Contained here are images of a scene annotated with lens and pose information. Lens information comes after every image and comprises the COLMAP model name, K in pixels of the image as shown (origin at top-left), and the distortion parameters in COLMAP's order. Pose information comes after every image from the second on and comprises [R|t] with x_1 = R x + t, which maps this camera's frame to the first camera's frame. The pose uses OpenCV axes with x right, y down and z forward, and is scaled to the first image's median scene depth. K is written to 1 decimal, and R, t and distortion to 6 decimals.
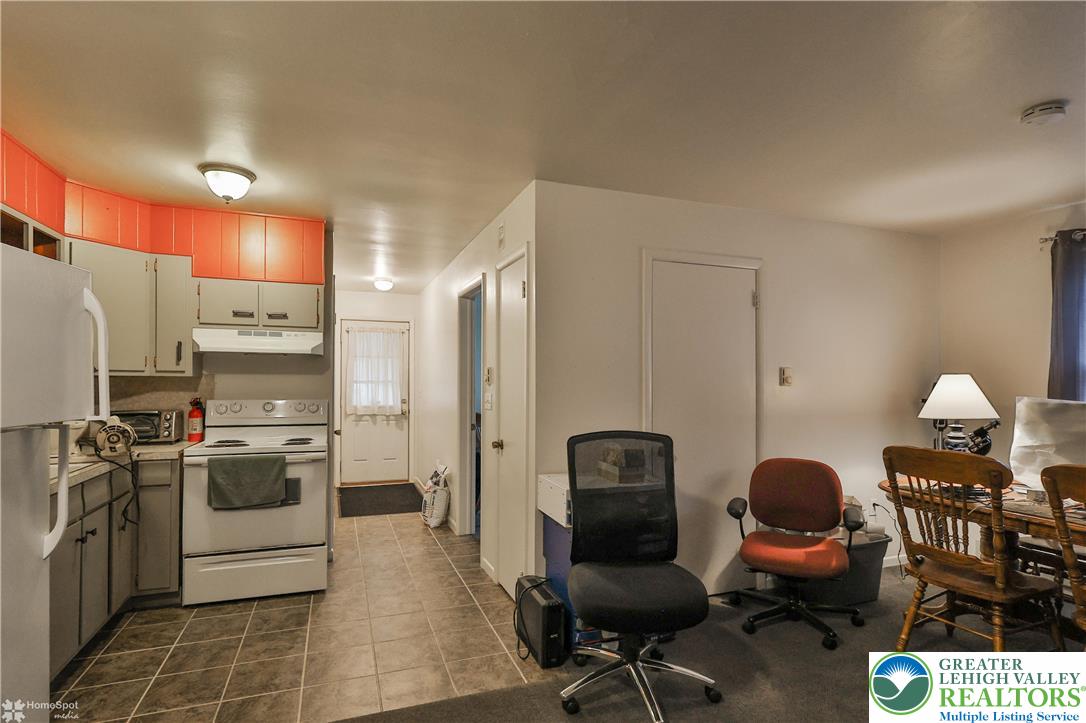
lens RADIAL K [[549.9, 0, 542.8], [0, 549.9, 380.1], [0, 0, 1]] dist [-0.001083, -0.000270]
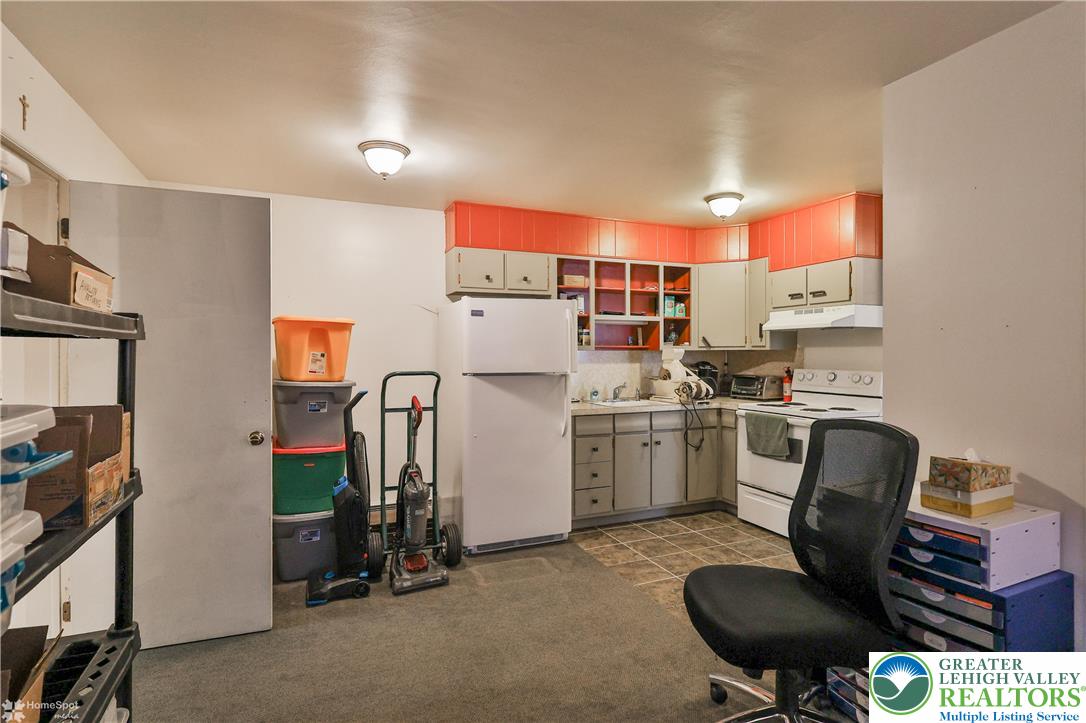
lens RADIAL K [[537.1, 0, 530.5], [0, 537.1, 356.6], [0, 0, 1]] dist [0.003823, 0.000621]
pose [[0.023874, -0.000824, -0.999715, 0.601894], [0.006198, 0.999981, -0.000676, 0.006557], [0.999696, -0.006180, 0.023878, 0.409701]]
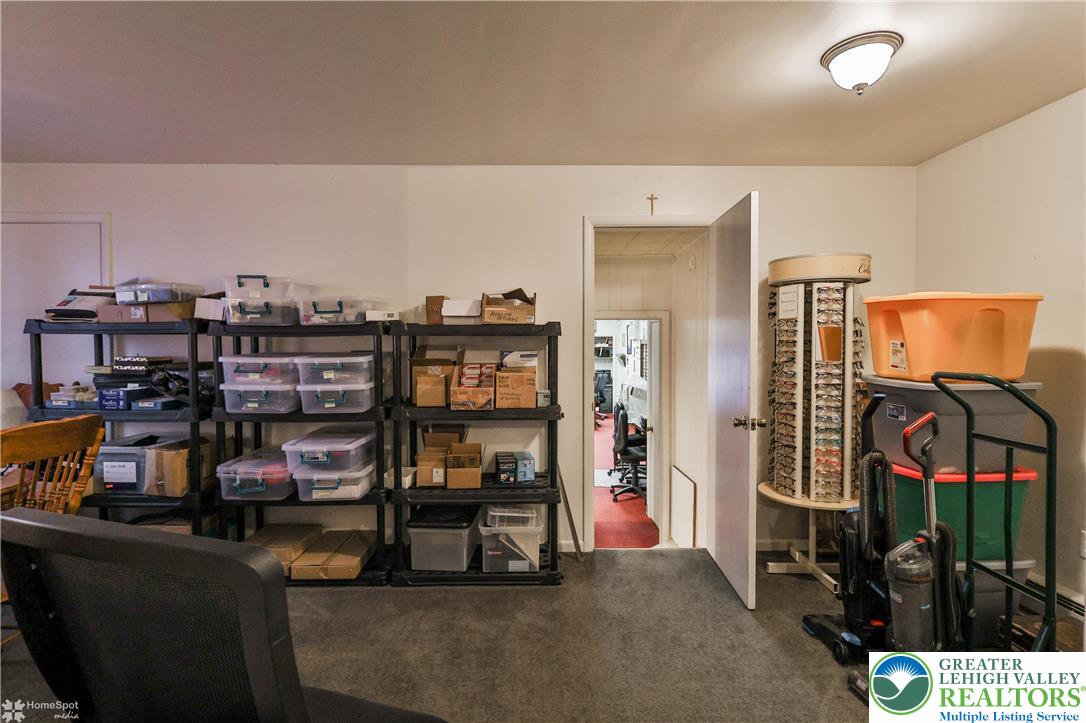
lens RADIAL K [[537.1, 0, 530.5], [0, 537.1, 356.6], [0, 0, 1]] dist [0.003823, 0.000621]
pose [[-0.933349, -0.013716, 0.358709, -0.119934], [-0.007249, 0.999786, 0.019368, 0.006686], [-0.358898, 0.015477, -0.933249, 0.887127]]
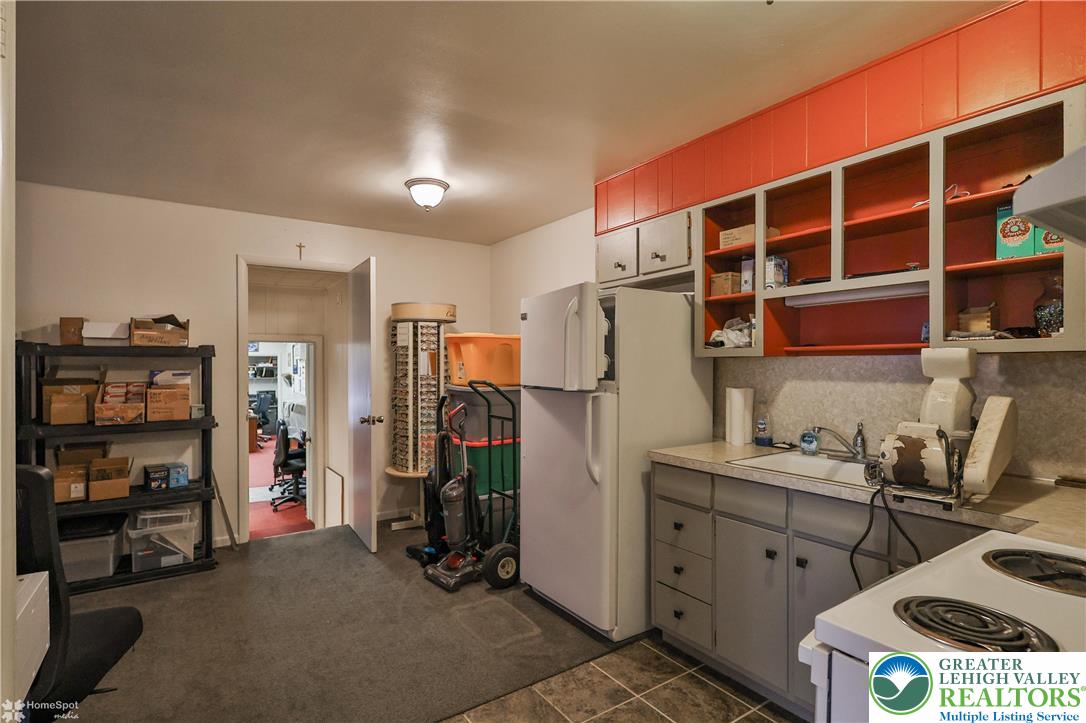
lens RADIAL K [[534.3, 0, 541.3], [0, 534.3, 365.5], [0, 0, 1]] dist [-0.001229, 0.000630]
pose [[-0.971963, -0.004187, -0.235095, -0.214651], [-0.003342, 0.999986, -0.003995, 0.007486], [0.235109, -0.003097, -0.971964, 1.179822]]
